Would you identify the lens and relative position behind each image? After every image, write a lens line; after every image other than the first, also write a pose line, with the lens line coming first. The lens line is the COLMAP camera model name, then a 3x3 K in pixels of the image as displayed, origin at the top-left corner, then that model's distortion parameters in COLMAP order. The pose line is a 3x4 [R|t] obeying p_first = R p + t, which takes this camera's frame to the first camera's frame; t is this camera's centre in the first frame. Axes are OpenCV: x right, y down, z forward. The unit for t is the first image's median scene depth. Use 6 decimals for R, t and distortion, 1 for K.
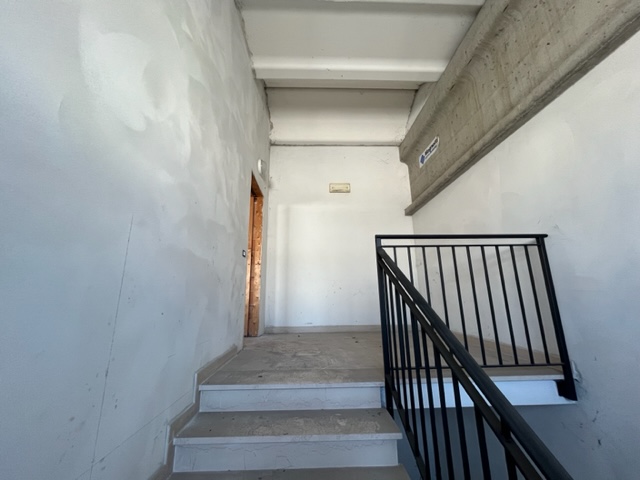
lens RADIAL K [[256.8, 0, 318.9], [0, 256.8, 238.9], [0, 0, 1]] dist [-0.001853, -0.000258]
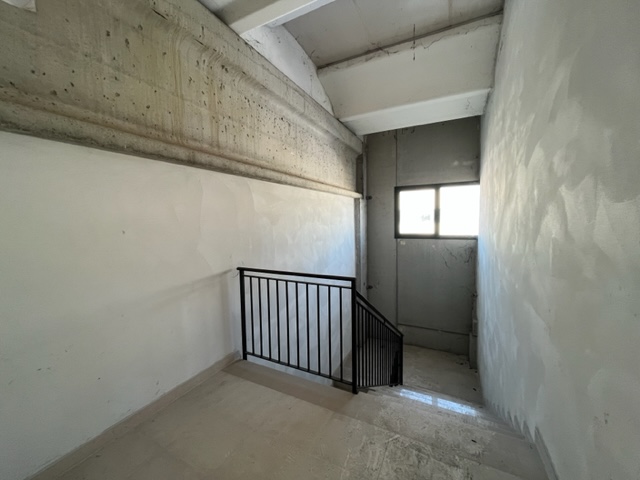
lens RADIAL K [[256.8, 0, 318.9], [0, 256.8, 238.9], [0, 0, 1]] dist [-0.001853, -0.000258]
pose [[0.875302, 0.024163, -0.482972, 1.269812], [-0.097948, 0.986907, -0.128140, -0.030673], [0.473553, 0.159467, 0.866209, -0.074523]]
